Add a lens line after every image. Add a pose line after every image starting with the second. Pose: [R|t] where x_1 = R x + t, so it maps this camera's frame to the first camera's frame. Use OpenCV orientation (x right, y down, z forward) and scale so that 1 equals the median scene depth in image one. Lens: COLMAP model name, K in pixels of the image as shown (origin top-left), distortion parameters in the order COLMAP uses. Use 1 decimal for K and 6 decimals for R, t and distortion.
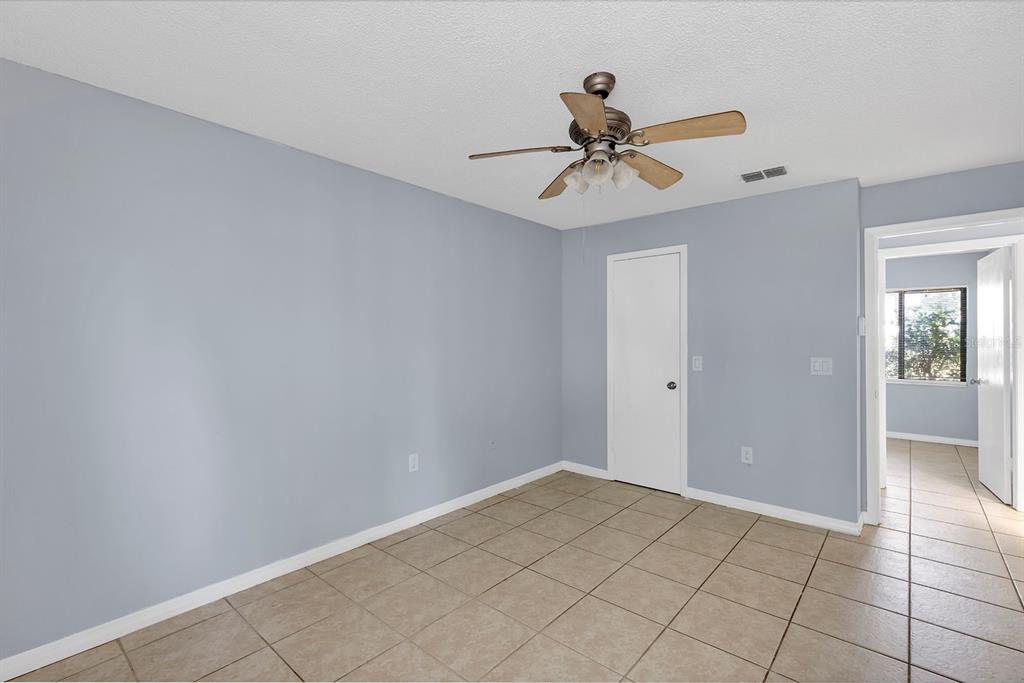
lens RADIAL K [[463.9, 0, 511.6], [0, 463.9, 342.4], [0, 0, 1]] dist [0.002336, 0.001617]
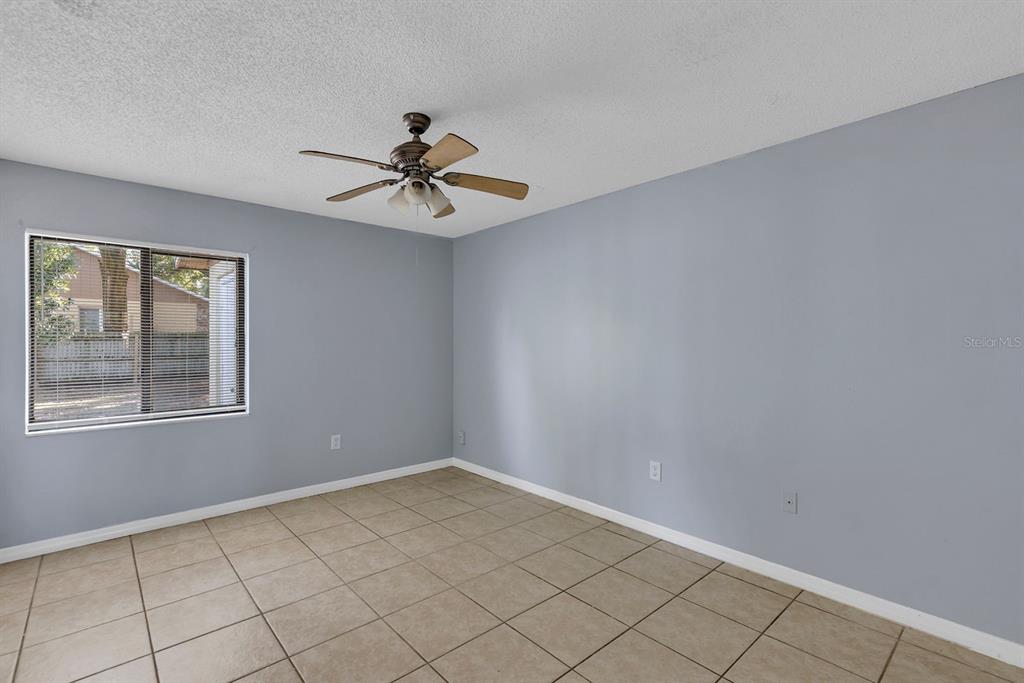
lens RADIAL K [[463.9, 0, 507.0], [0, 463.9, 343.0], [0, 0, 1]] dist [0.002336, 0.001617]
pose [[-0.133650, 0.009085, -0.990987, 0.825770], [-0.008144, 0.999914, 0.010265, -0.014049], [0.990995, 0.009443, -0.133565, 0.870467]]
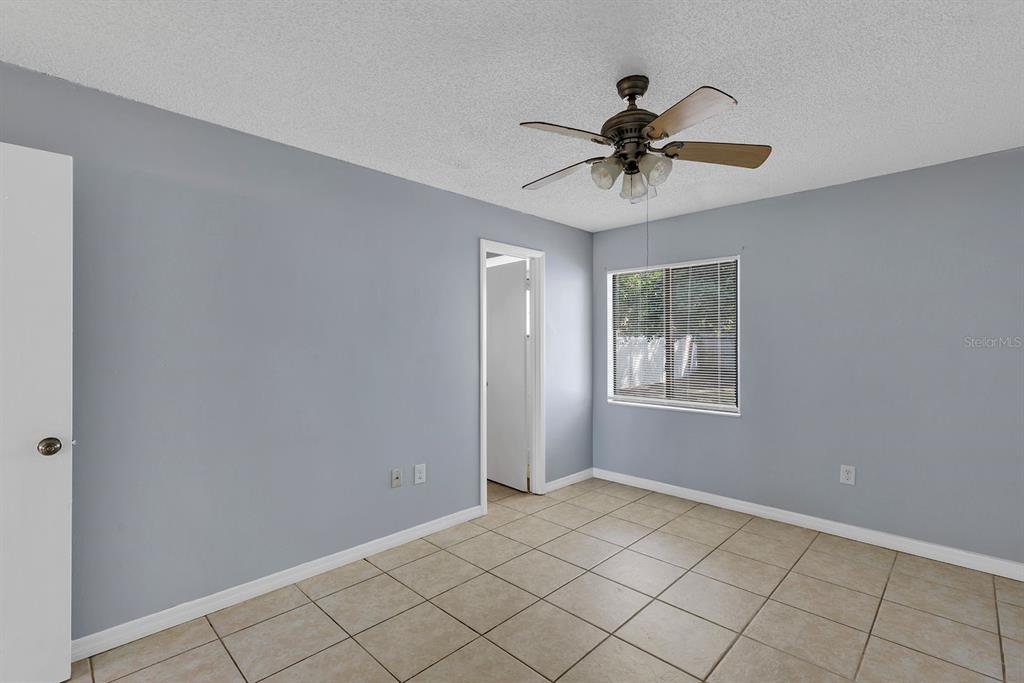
lens RADIAL K [[463.9, 0, 518.6], [0, 463.9, 341.8], [0, 0, 1]] dist [0.002336, 0.001617]
pose [[-0.998728, -0.000315, 0.050427, 0.242613], [-0.000116, 0.999992, 0.003953, -0.008090], [-0.050428, 0.003942, -0.998720, 1.266881]]
